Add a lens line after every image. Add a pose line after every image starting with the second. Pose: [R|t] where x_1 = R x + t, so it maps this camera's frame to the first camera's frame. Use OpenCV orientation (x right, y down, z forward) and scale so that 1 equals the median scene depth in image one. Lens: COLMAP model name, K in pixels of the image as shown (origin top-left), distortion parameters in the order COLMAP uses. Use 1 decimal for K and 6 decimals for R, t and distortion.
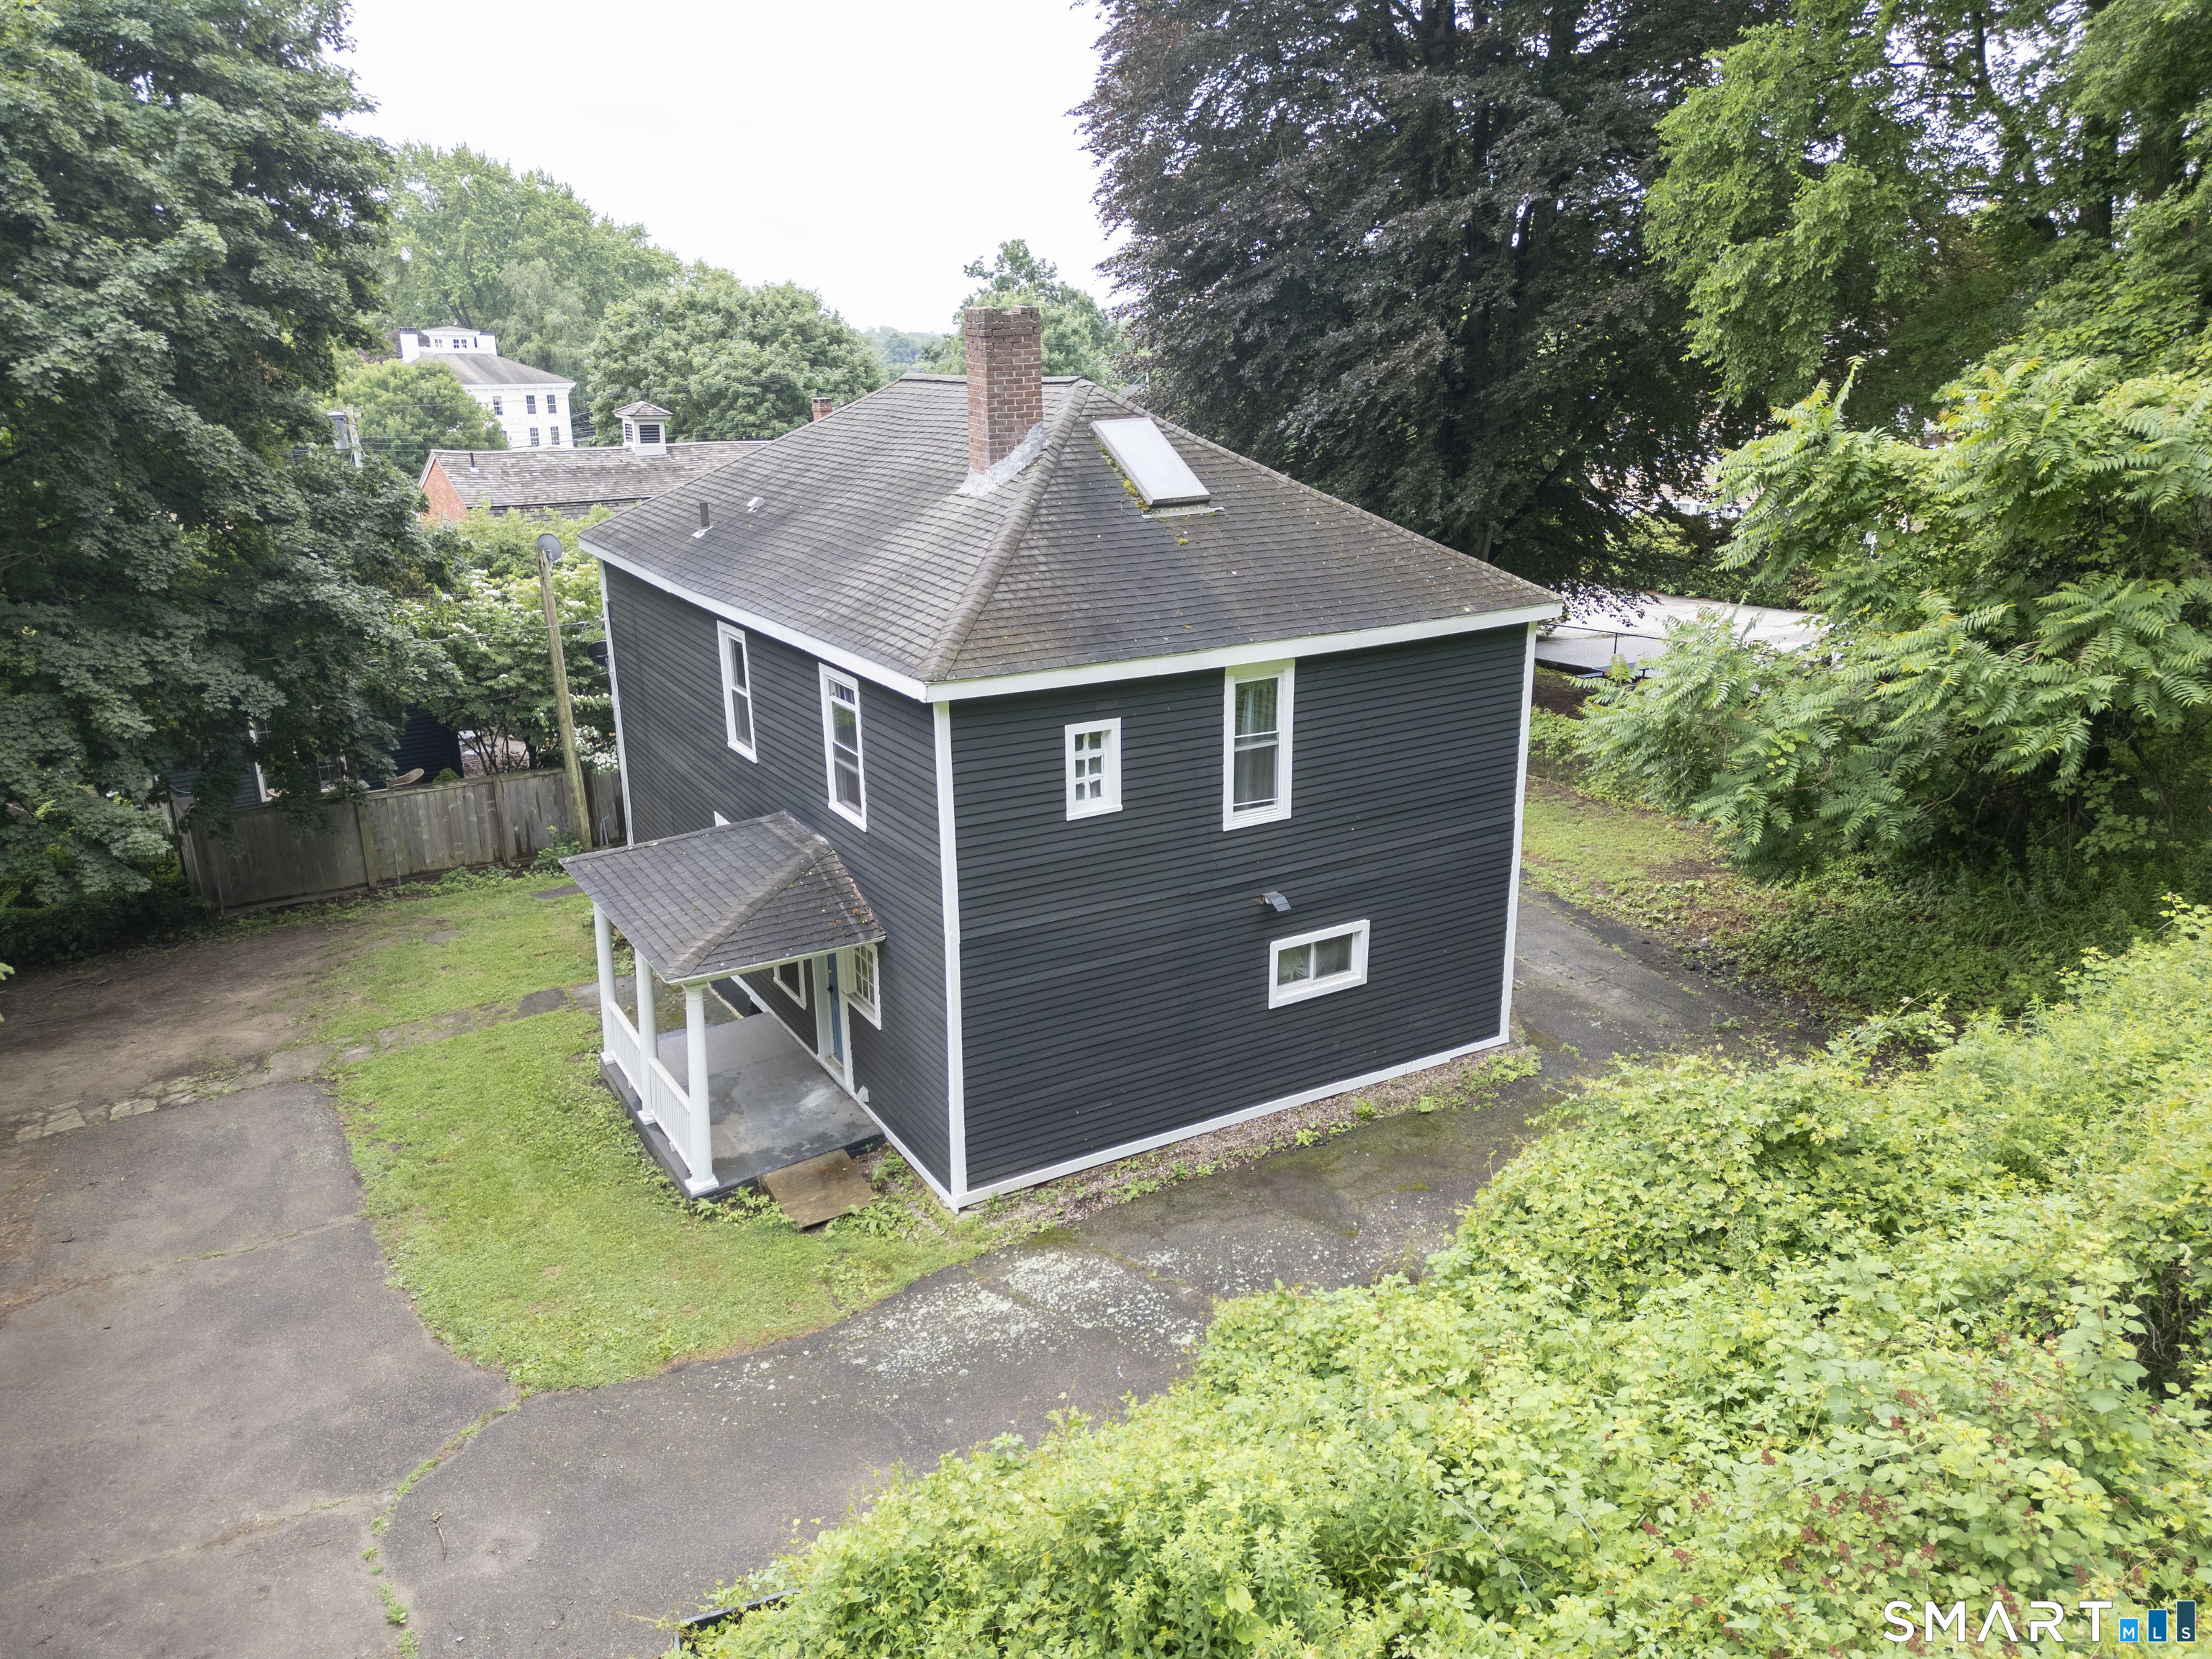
lens RADIAL K [[1560.8, 0, 1099.5], [0, 1560.8, 822.4], [0, 0, 1]] dist [0.063431, -0.047937]
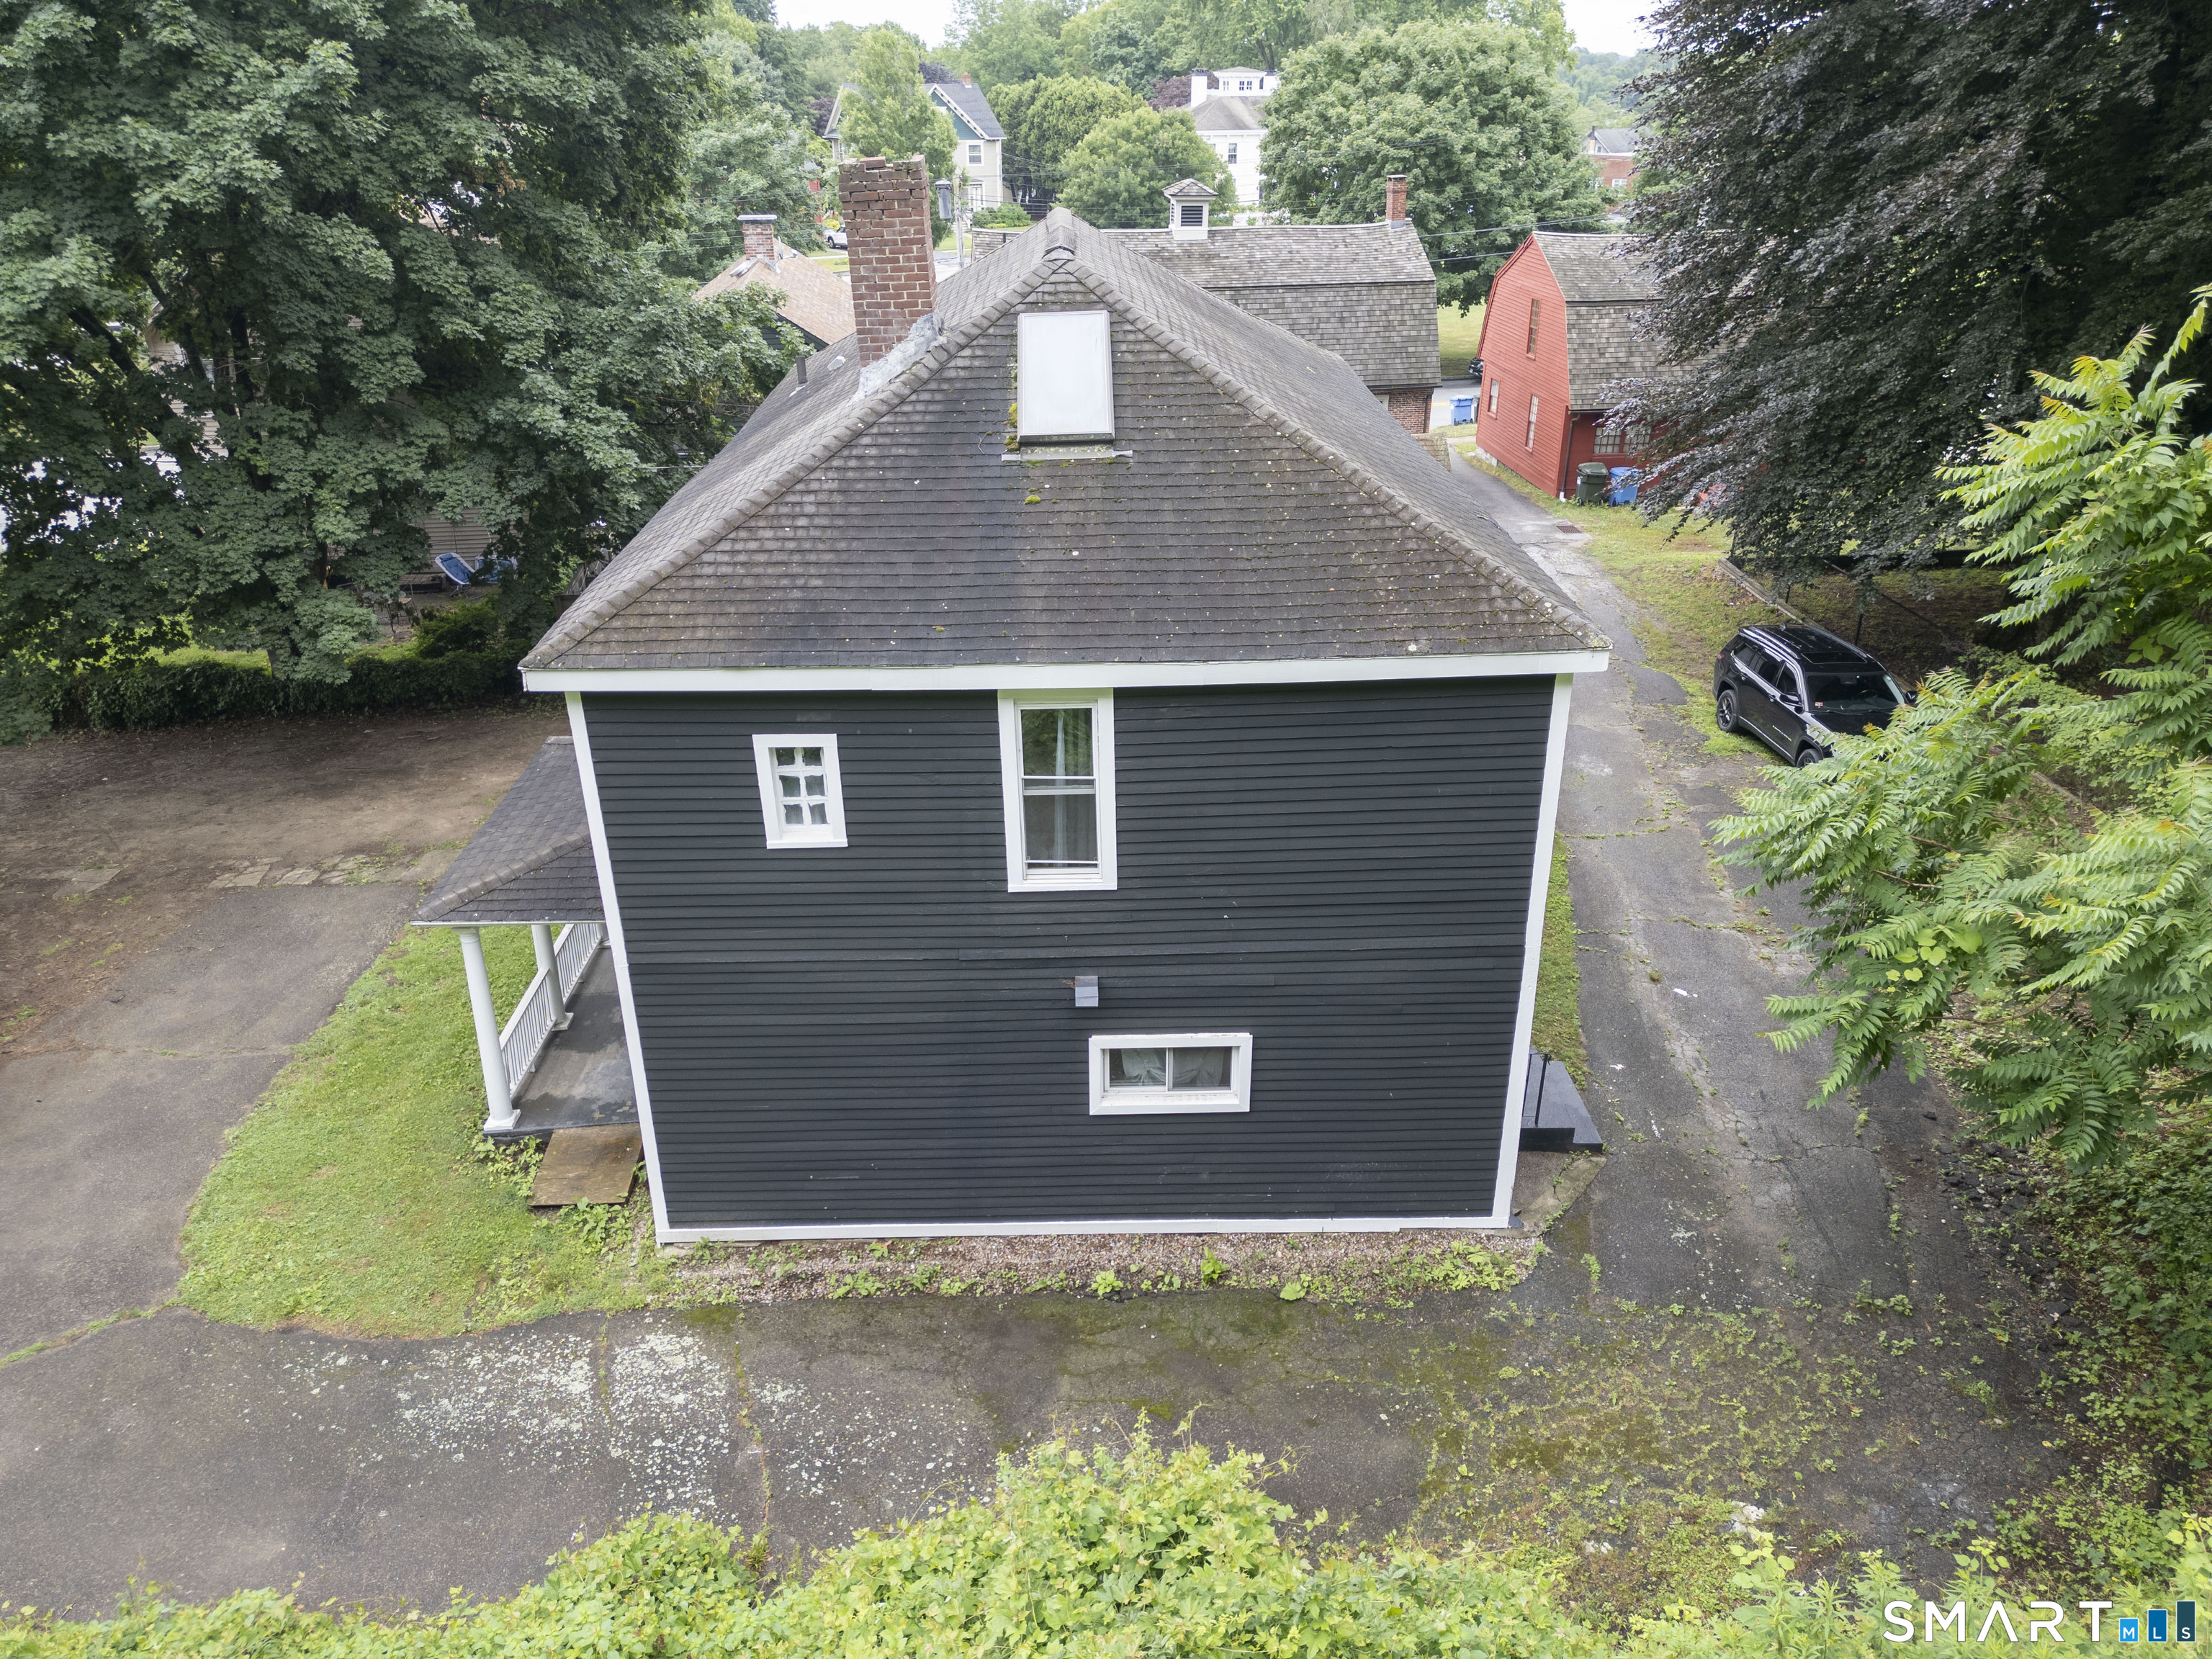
lens RADIAL K [[1560.5, 0, 1095.5], [0, 1560.5, 824.1], [0, 0, 1]] dist [0.058120, -0.048639]
pose [[0.868333, 0.212241, -0.448277, 0.413166], [-0.142228, 0.972412, 0.184895, -0.158993], [0.475152, -0.096793, 0.874564, 0.324491]]
